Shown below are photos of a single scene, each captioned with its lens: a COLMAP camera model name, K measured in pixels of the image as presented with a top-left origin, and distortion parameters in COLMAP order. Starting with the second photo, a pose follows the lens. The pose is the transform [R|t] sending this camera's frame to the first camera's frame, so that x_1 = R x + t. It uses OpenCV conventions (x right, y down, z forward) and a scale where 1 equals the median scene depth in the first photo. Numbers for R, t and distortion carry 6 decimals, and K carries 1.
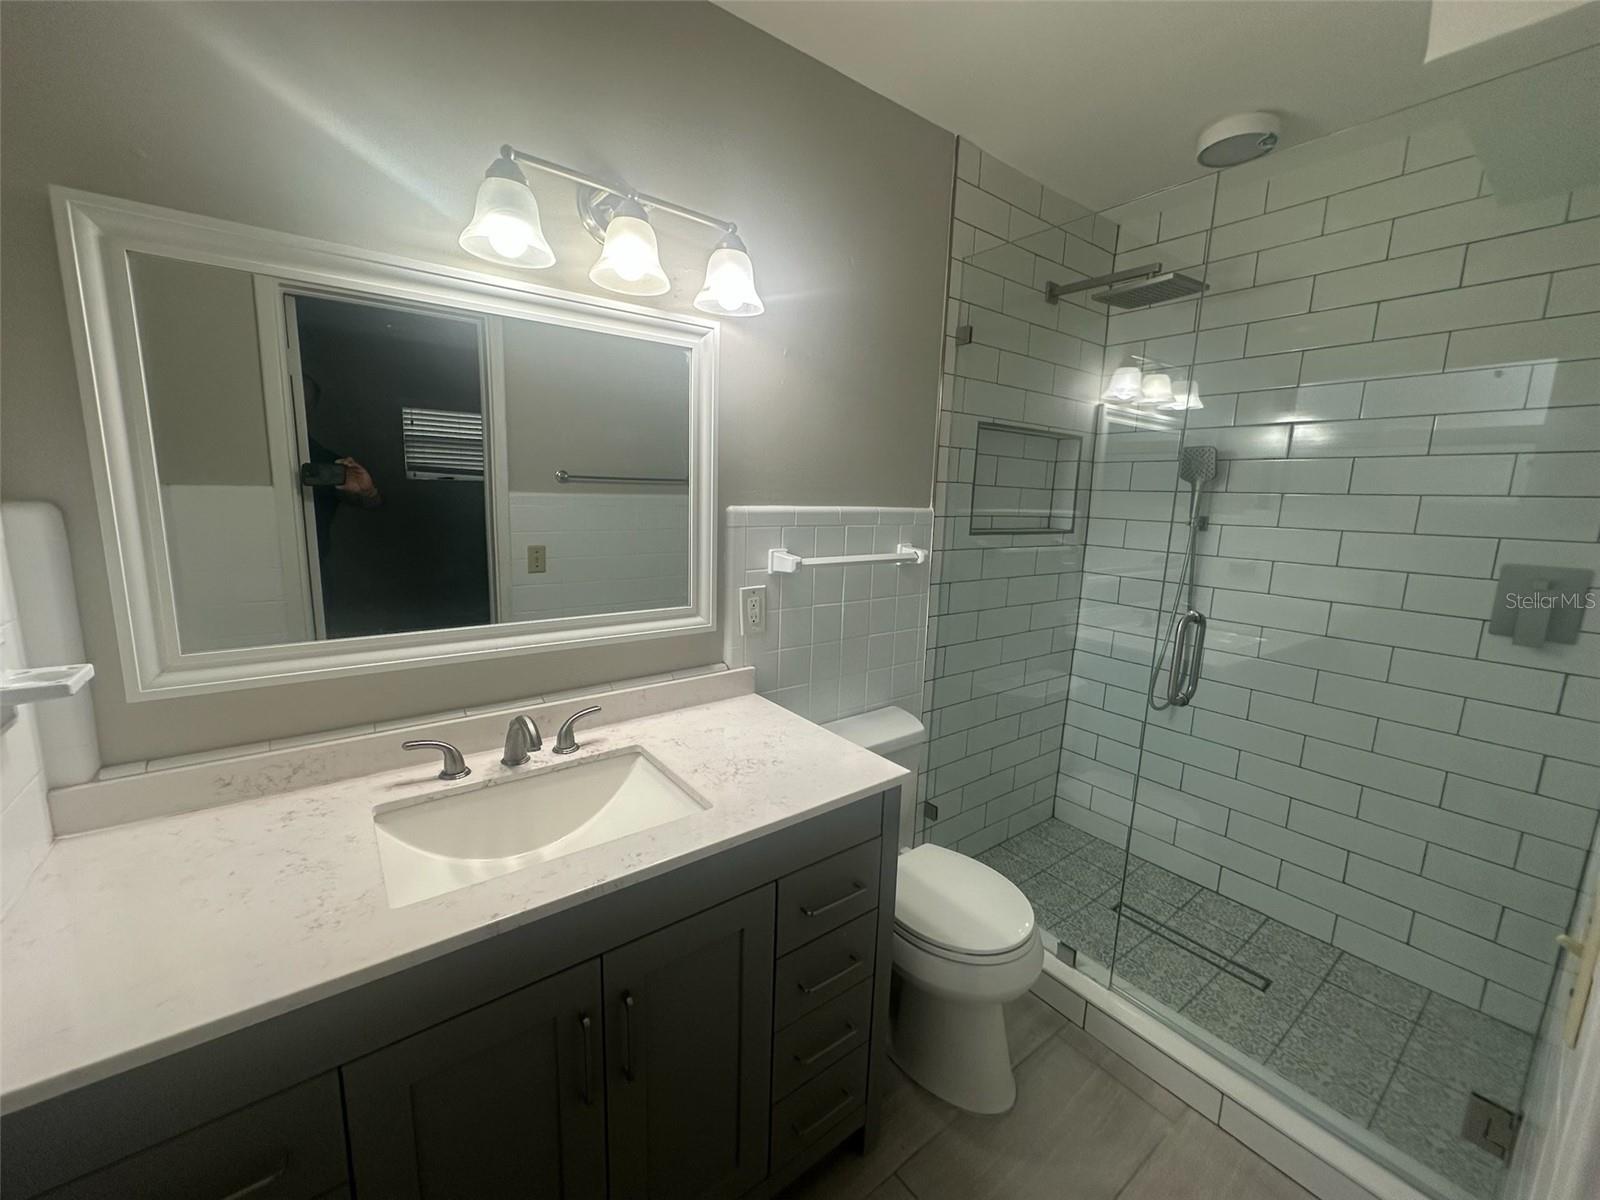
lens RADIAL K [[638.3, 0, 799.7], [0, 638.3, 600.6], [0, 0, 1]] dist [-0.001346, 0.000926]
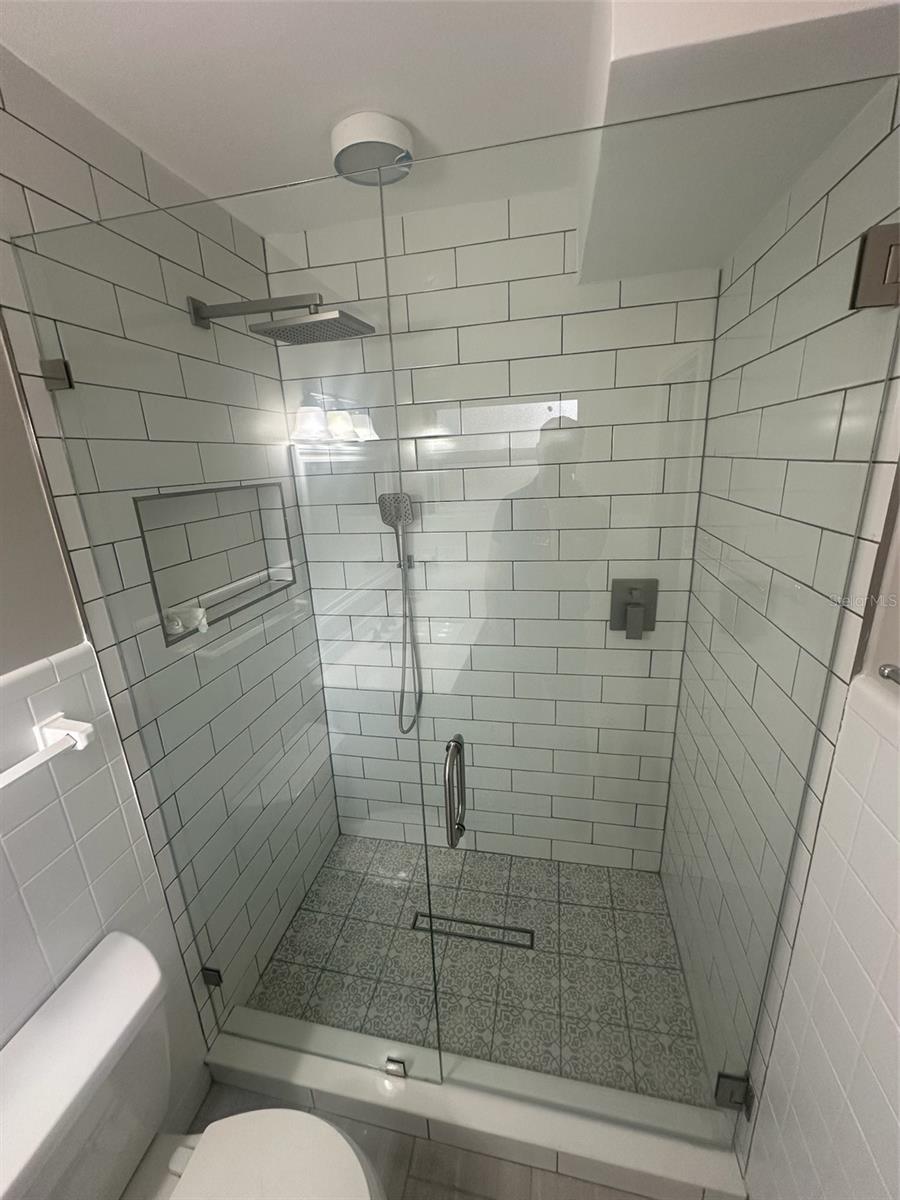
lens RADIAL K [[478.7, 0, 450.7], [0, 478.7, 601.9], [0, 0, 1]] dist [-0.001346, 0.000926]
pose [[0.749903, -0.251124, 0.612031, 0.179143], [0.179275, 0.967674, 0.177389, -0.188527], [-0.636793, -0.023303, 0.770682, 0.342397]]
